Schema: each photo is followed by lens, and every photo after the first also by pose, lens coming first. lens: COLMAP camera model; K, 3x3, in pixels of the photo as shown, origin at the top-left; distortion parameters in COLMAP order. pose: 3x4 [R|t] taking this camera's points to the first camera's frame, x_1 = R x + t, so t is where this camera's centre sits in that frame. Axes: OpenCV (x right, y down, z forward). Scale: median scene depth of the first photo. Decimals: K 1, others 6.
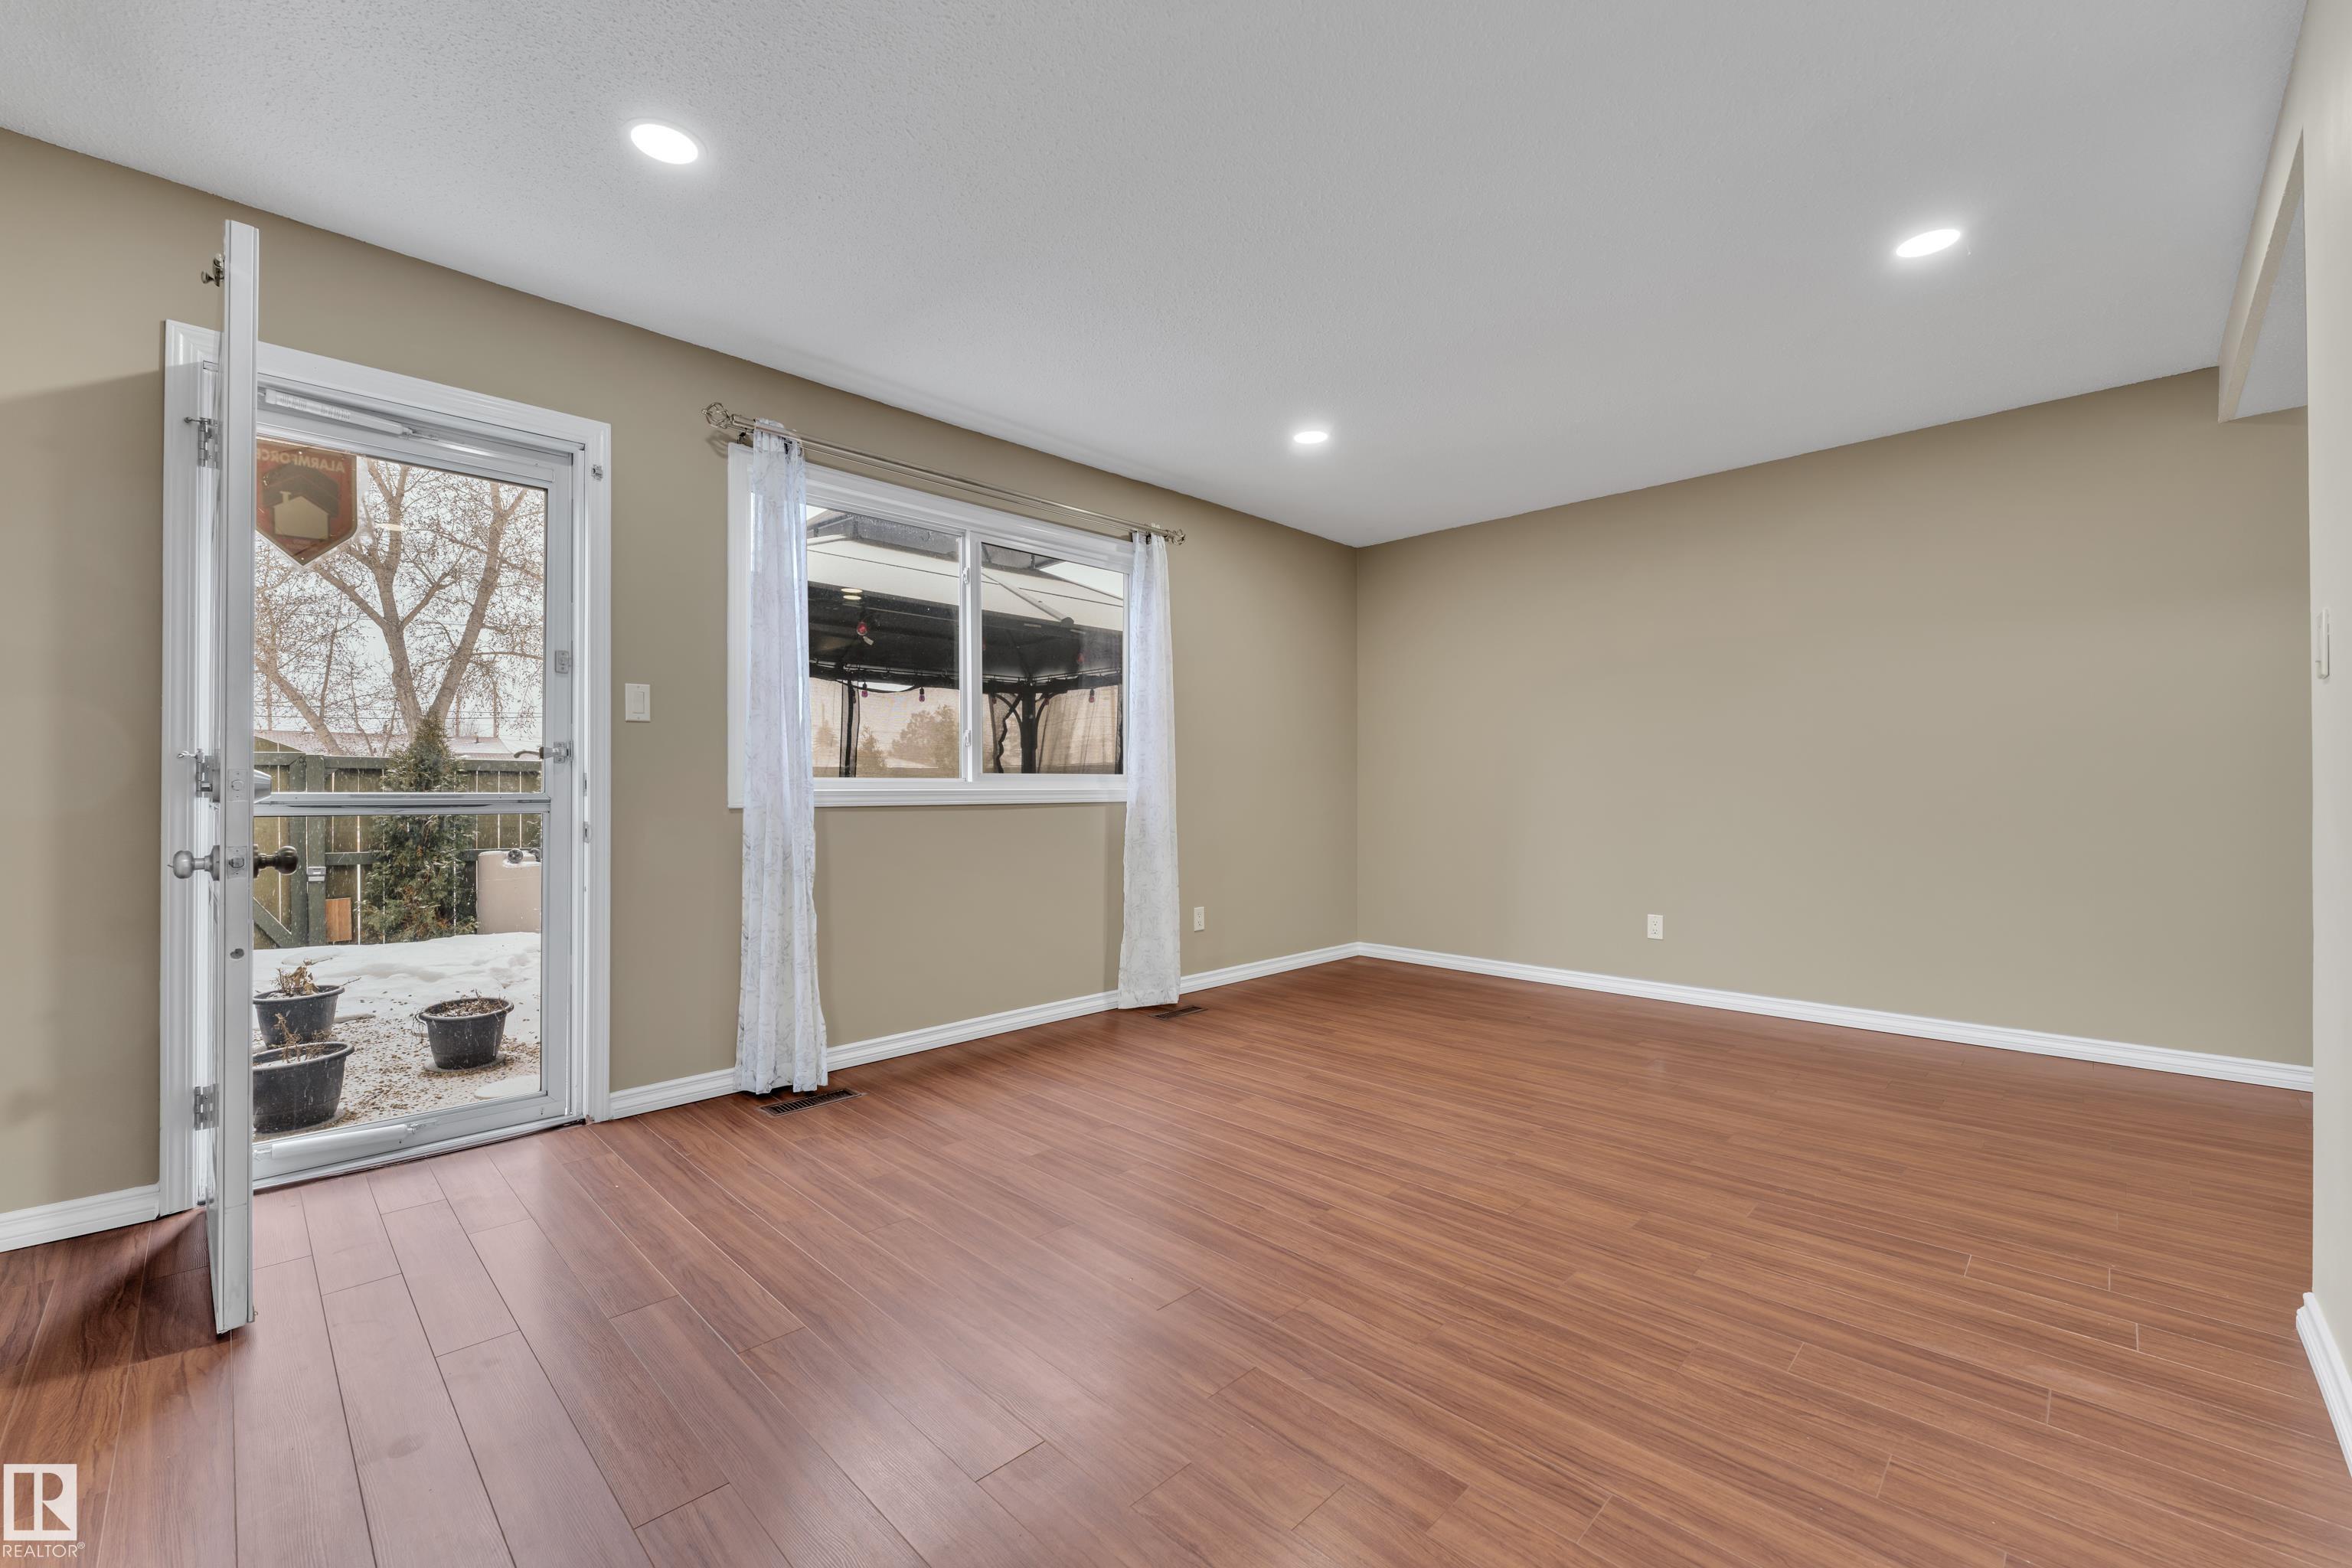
lens RADIAL K [[960.3, 0, 1172.0], [0, 960.3, 789.7], [0, 0, 1]] dist [-0.003003, -0.000264]
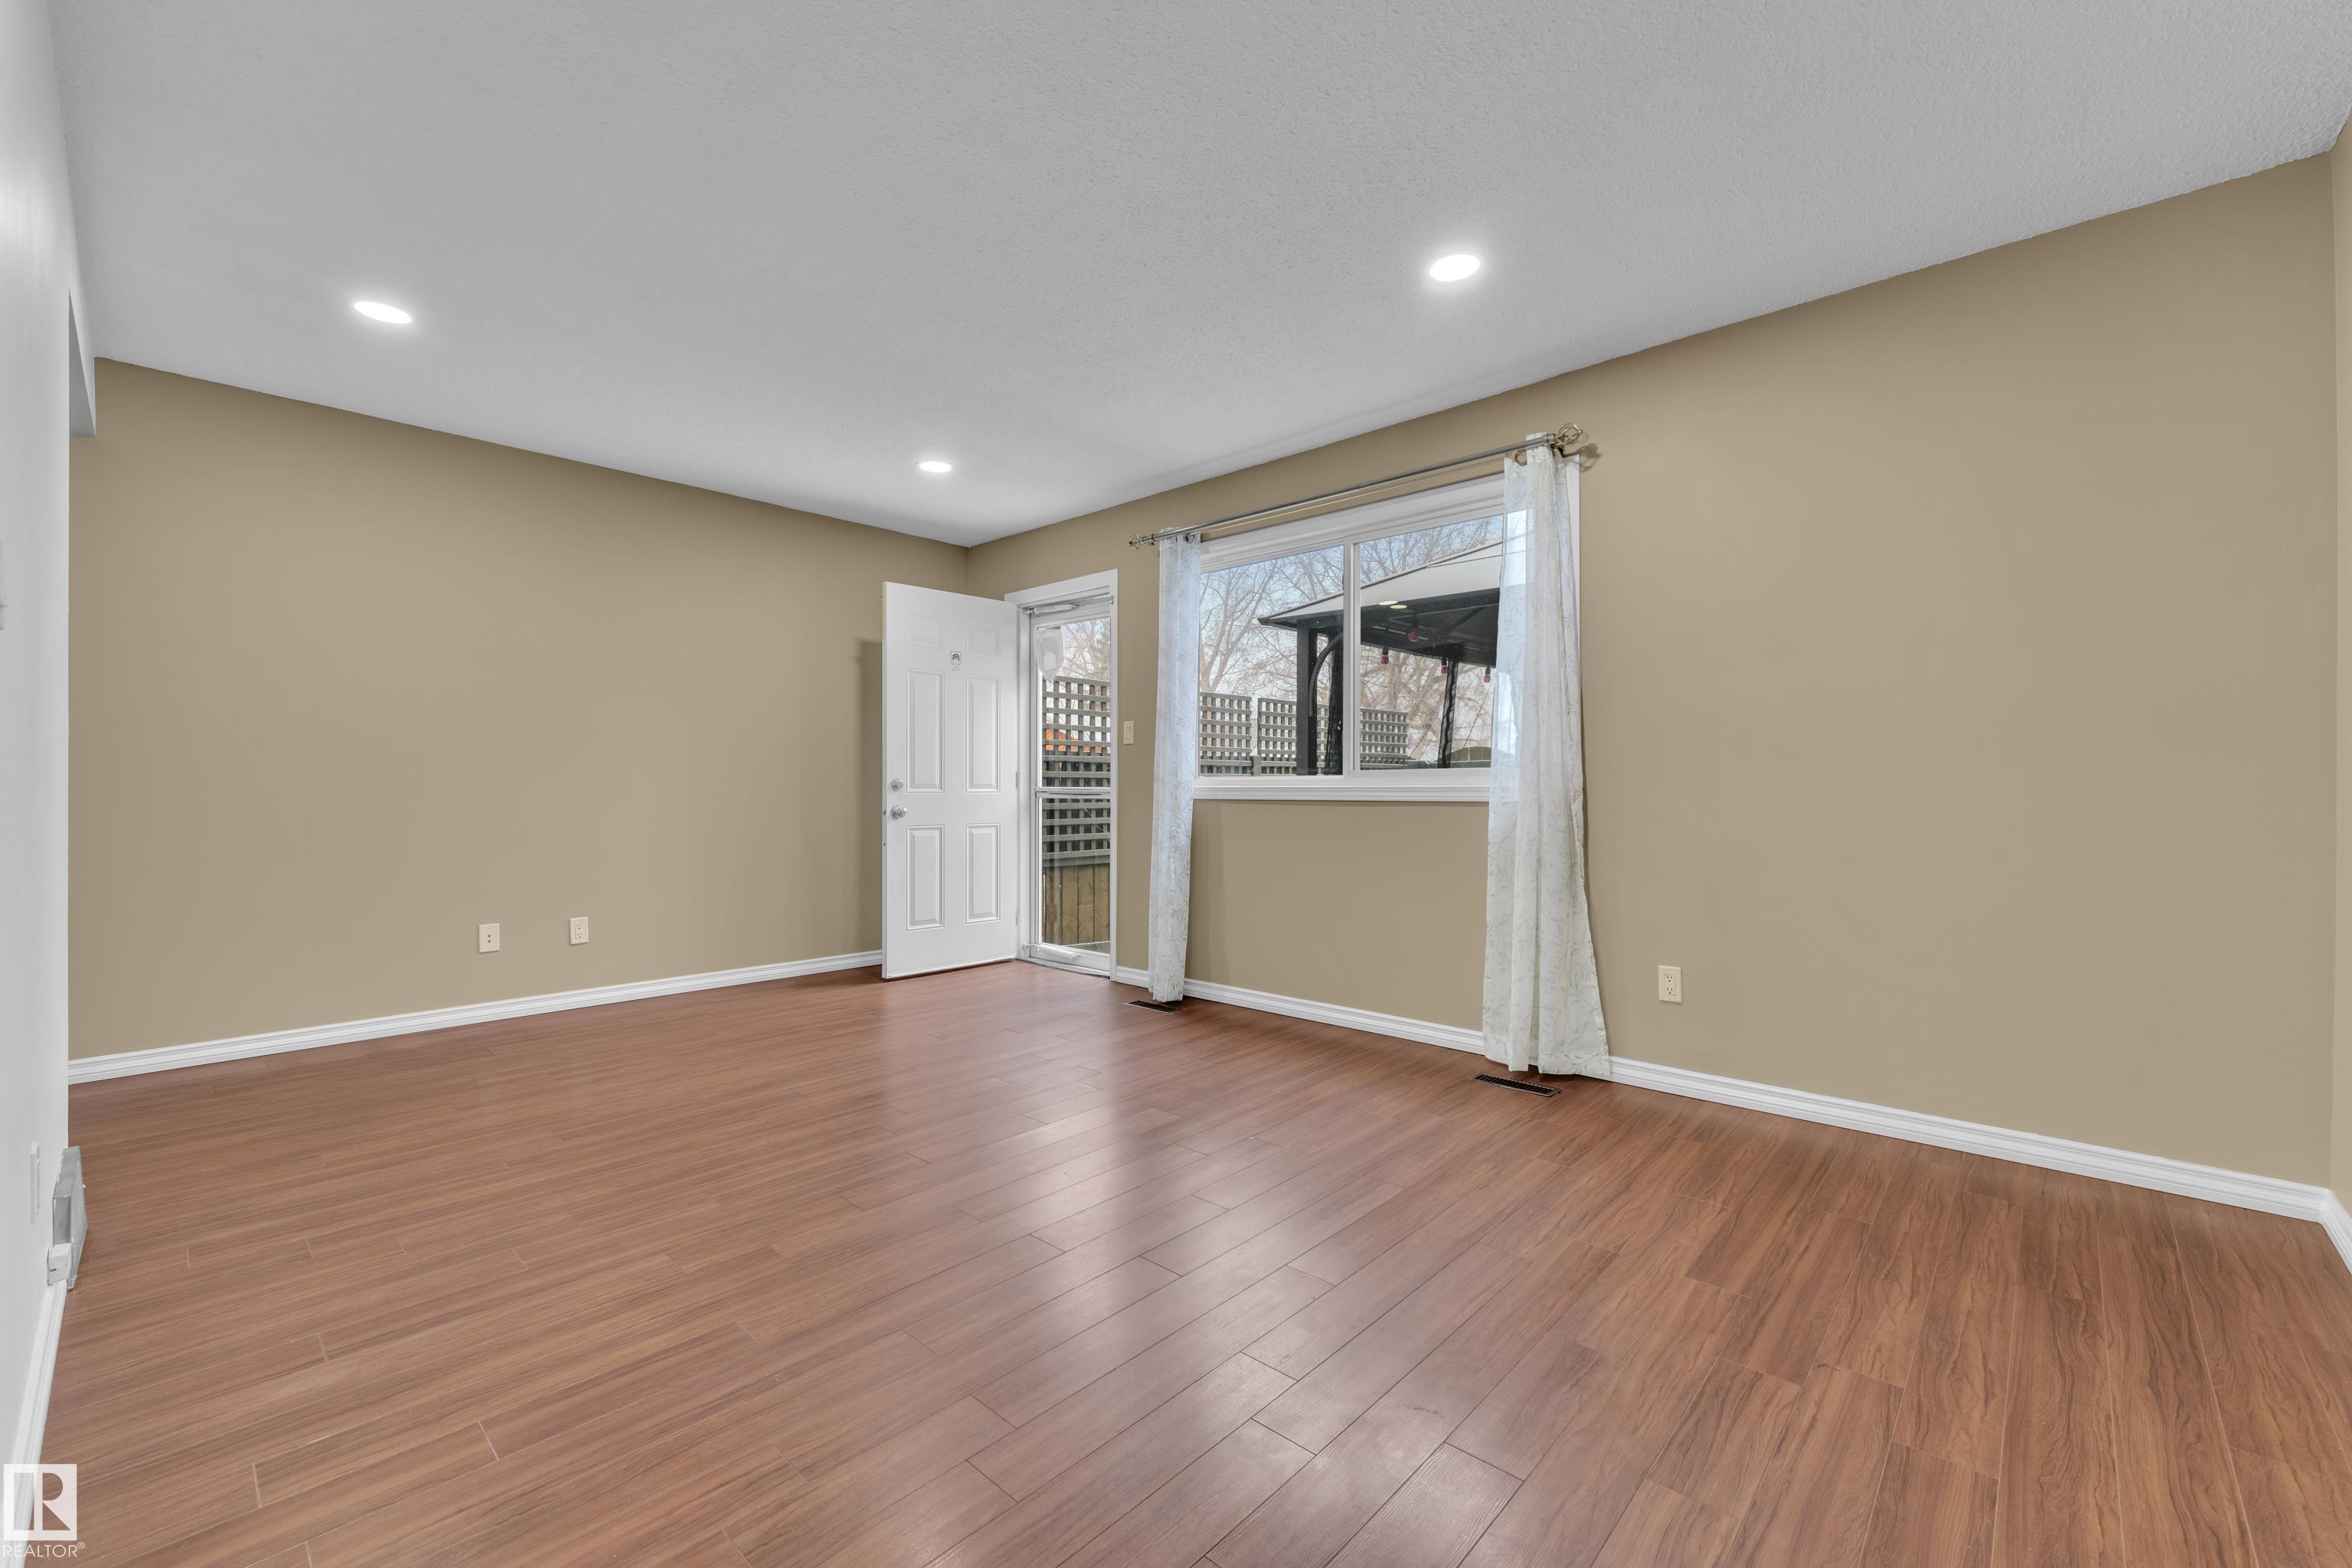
lens RADIAL K [[960.3, 0, 1166.3], [0, 960.3, 780.8], [0, 0, 1]] dist [-0.003003, -0.000264]
pose [[0.021976, -0.005626, -0.999743, 1.600630], [-0.001546, 0.999983, -0.005661, 0.000904], [0.999757, 0.001670, 0.021967, 1.525063]]
